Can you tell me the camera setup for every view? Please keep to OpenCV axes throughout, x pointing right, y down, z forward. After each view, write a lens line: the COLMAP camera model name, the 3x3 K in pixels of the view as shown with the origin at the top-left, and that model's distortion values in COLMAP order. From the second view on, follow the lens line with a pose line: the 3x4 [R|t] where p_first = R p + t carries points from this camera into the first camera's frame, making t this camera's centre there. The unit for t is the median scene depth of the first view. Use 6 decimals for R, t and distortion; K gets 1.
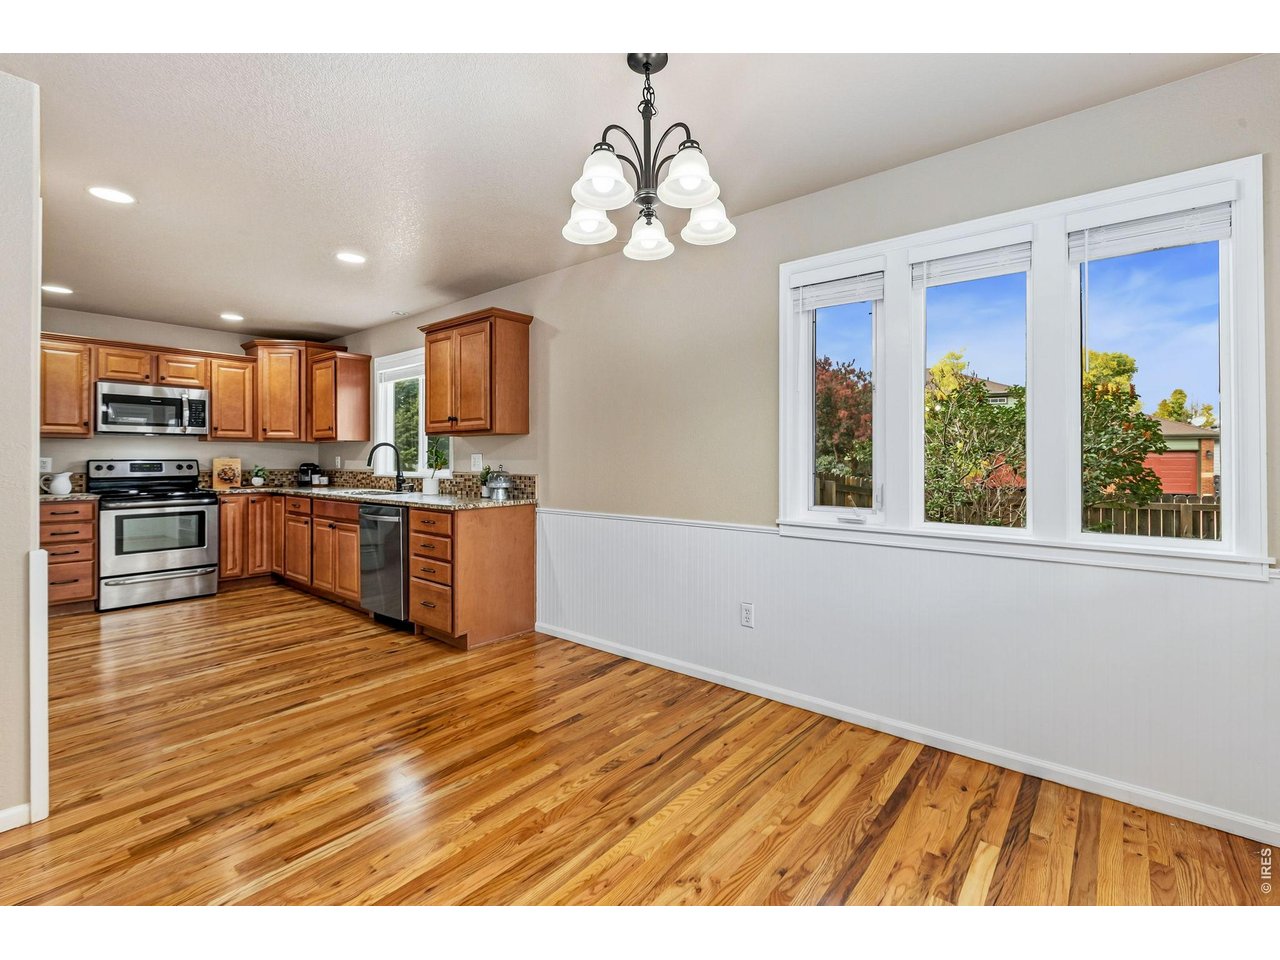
lens RADIAL K [[596.6, 0, 677.6], [0, 596.6, 456.1], [0, 0, 1]] dist [0.002068, -0.001356]
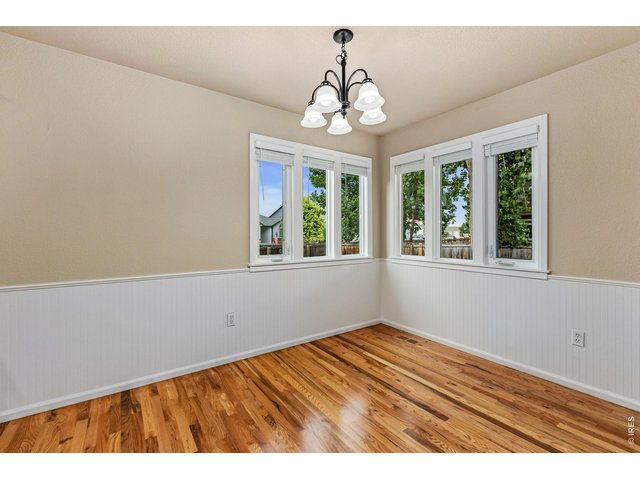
lens RADIAL K [[298.3, 0, 302.8], [0, 298.3, 232.0], [0, 0, 1]] dist [0.002068, -0.001356]
pose [[0.270543, 0.003090, 0.962703, -0.814969], [-0.002364, 0.999994, -0.002545, 0.004575], [-0.962705, -0.001587, 0.270549, 0.644792]]
